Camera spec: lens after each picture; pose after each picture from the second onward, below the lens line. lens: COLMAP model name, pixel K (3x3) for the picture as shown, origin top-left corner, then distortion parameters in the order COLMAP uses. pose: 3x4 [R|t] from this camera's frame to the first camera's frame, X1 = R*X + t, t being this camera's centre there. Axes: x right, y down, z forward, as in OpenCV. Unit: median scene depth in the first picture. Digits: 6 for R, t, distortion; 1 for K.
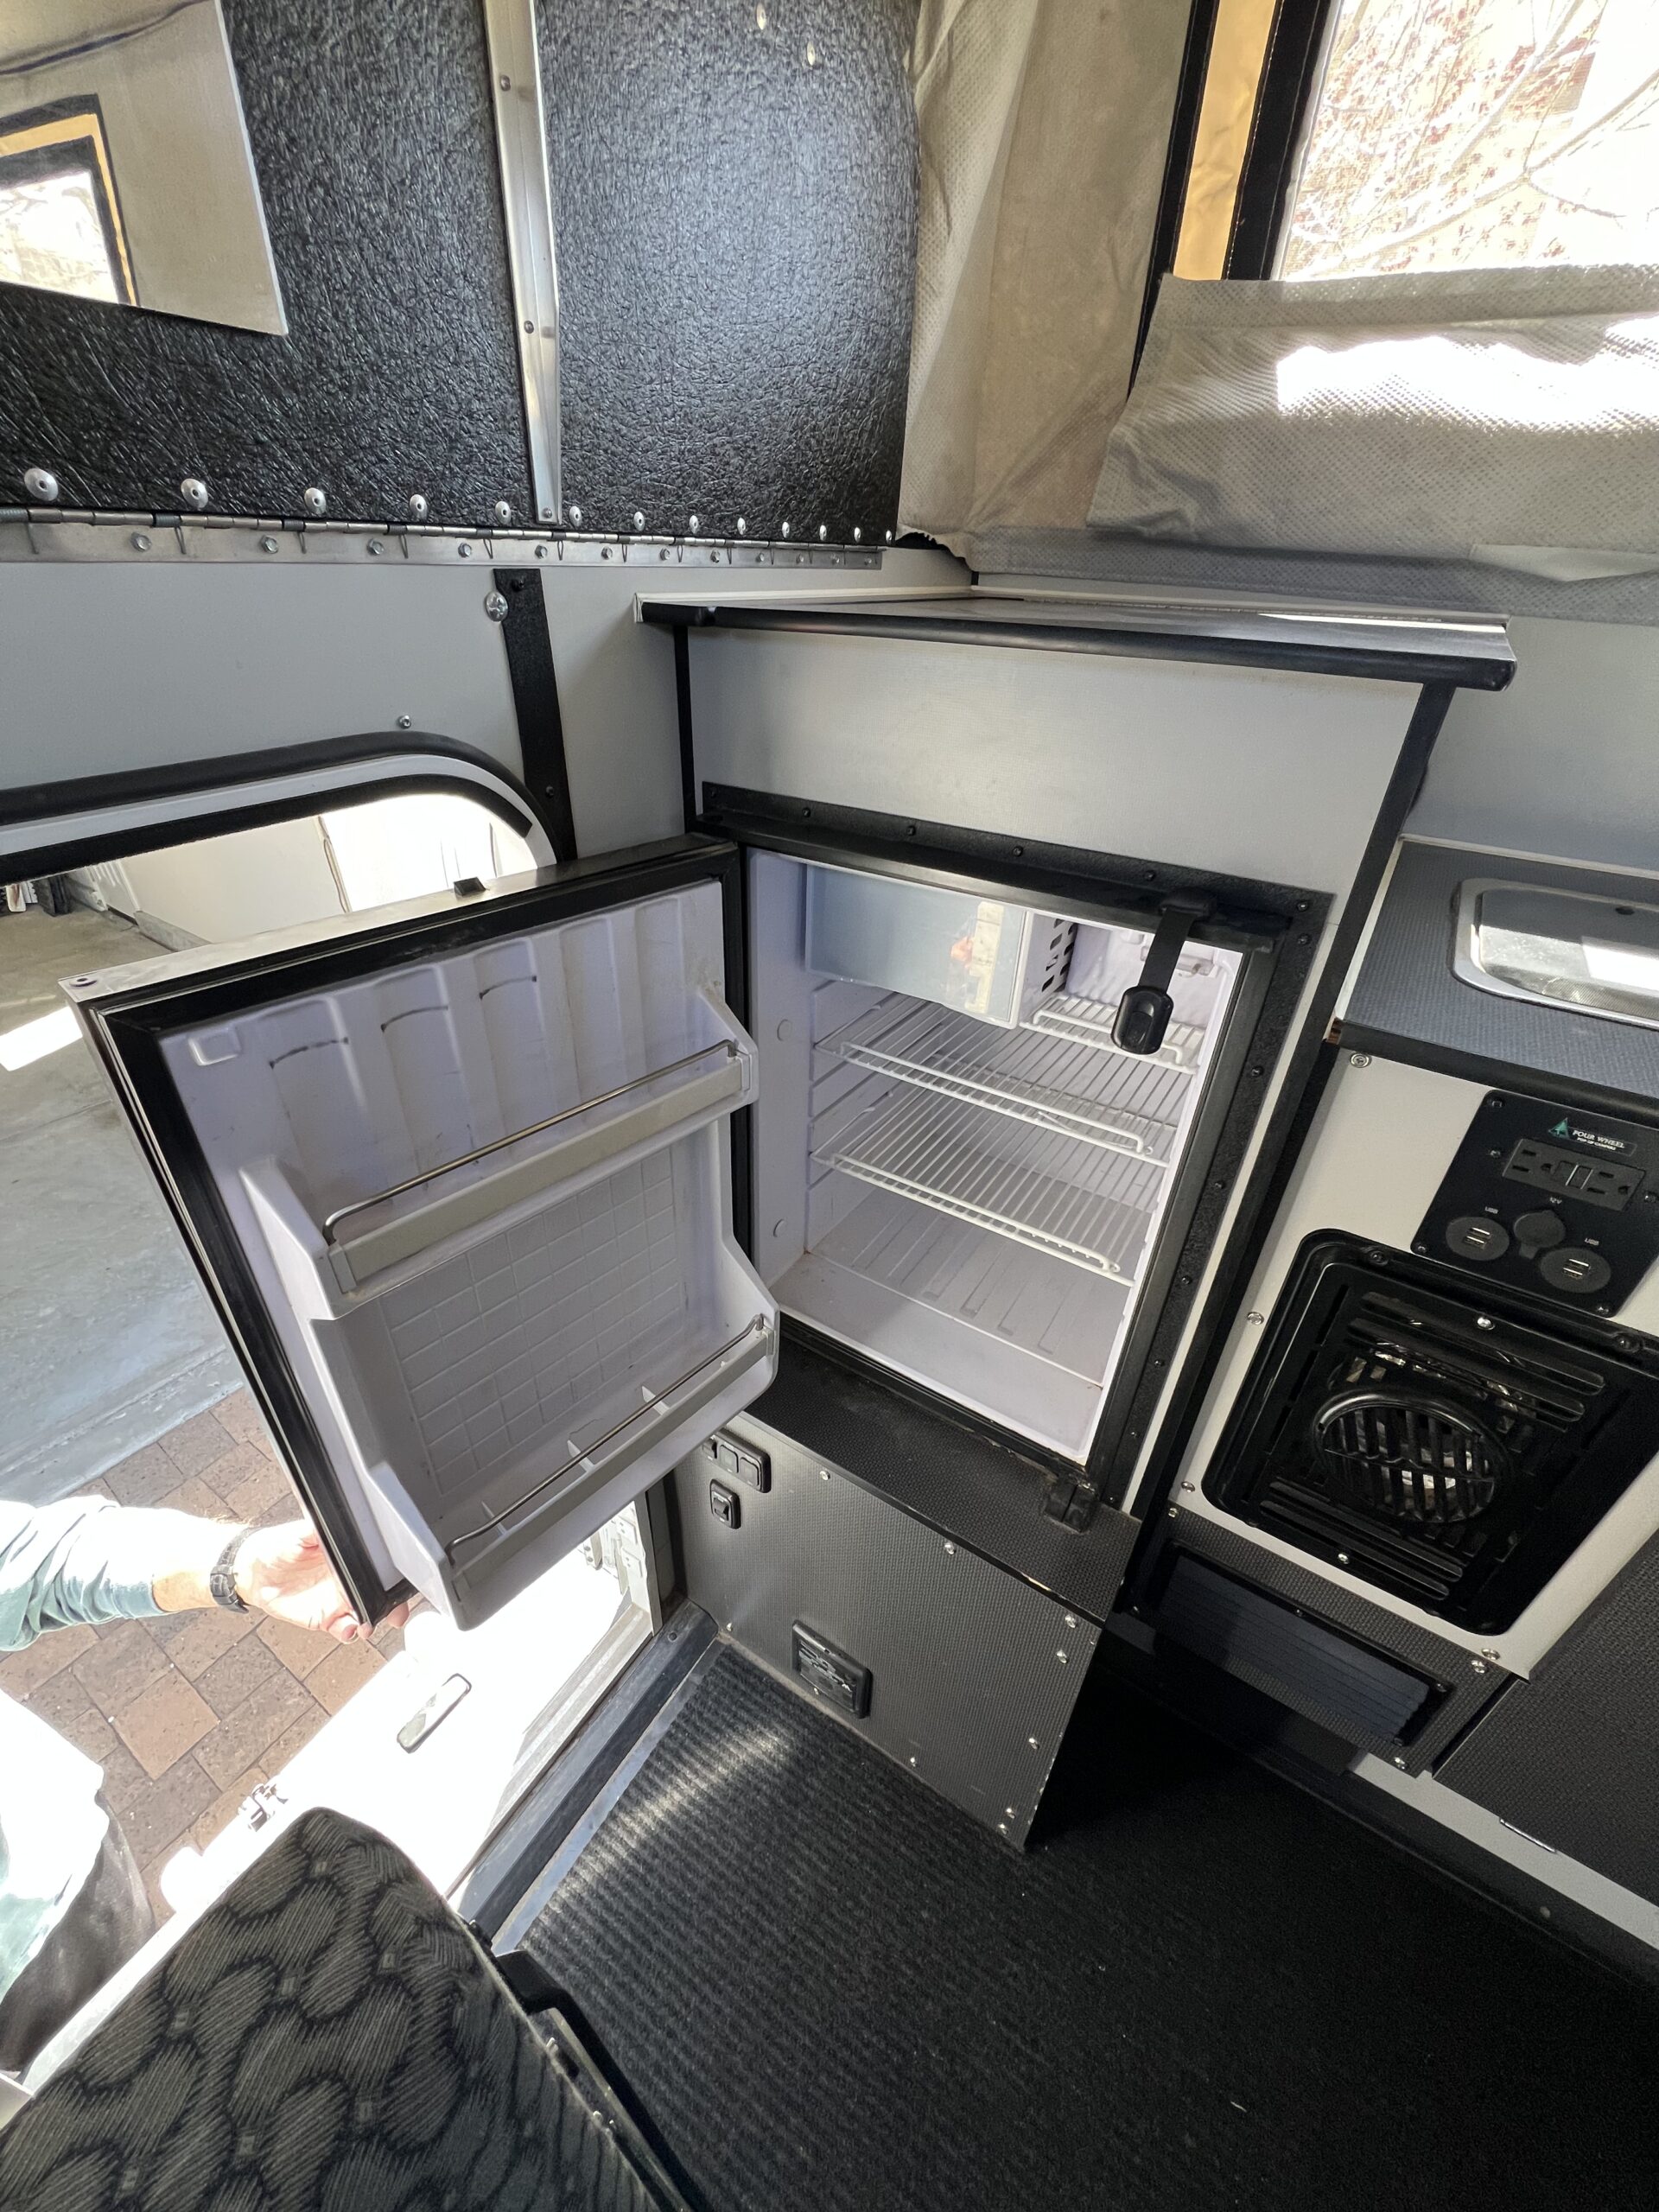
lens RADIAL K [[886.1, 0, 832.9], [0, 886.1, 1110.1], [0, 0, 1]] dist [-0.002954, -0.000442]
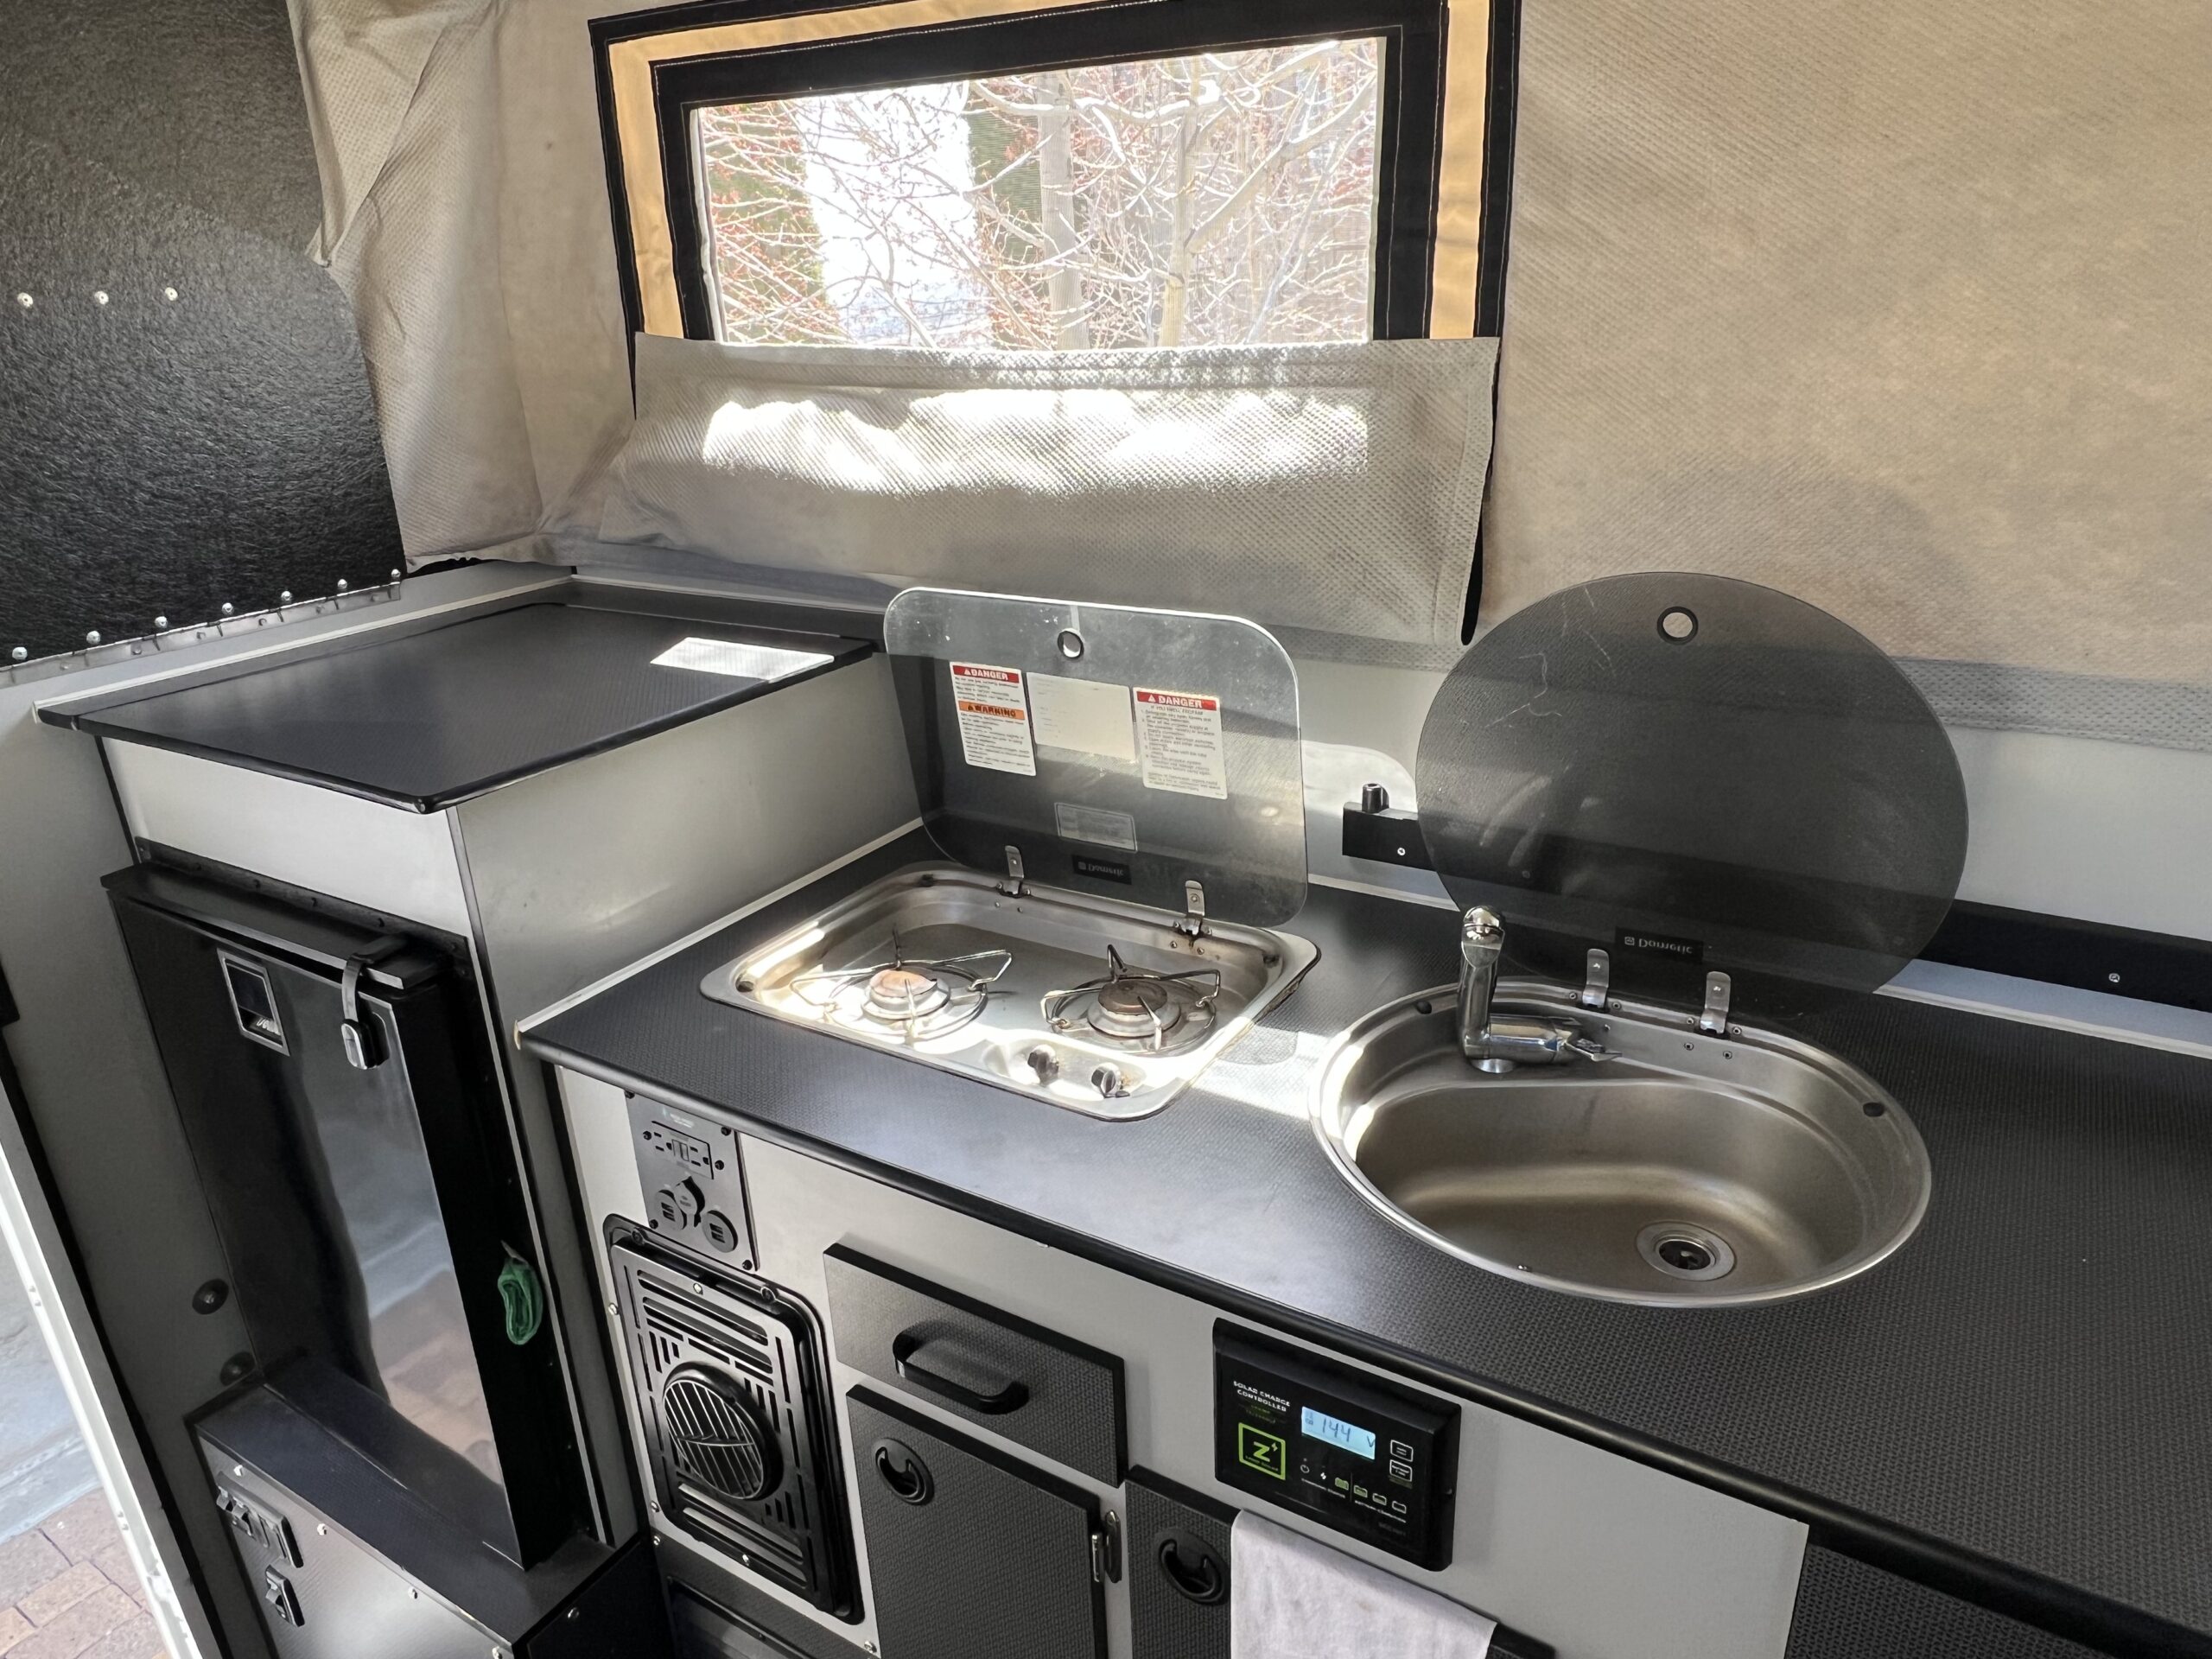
lens RADIAL K [[1428.0, 0, 1105.1], [0, 1428.0, 830.4], [0, 0, 1]] dist [-0.003717, -0.002007]
pose [[0.997530, -0.068346, -0.016196, 0.964712], [0.064266, 0.981162, -0.182184, 0.017534], [0.028342, 0.180693, 0.983131, -0.626201]]
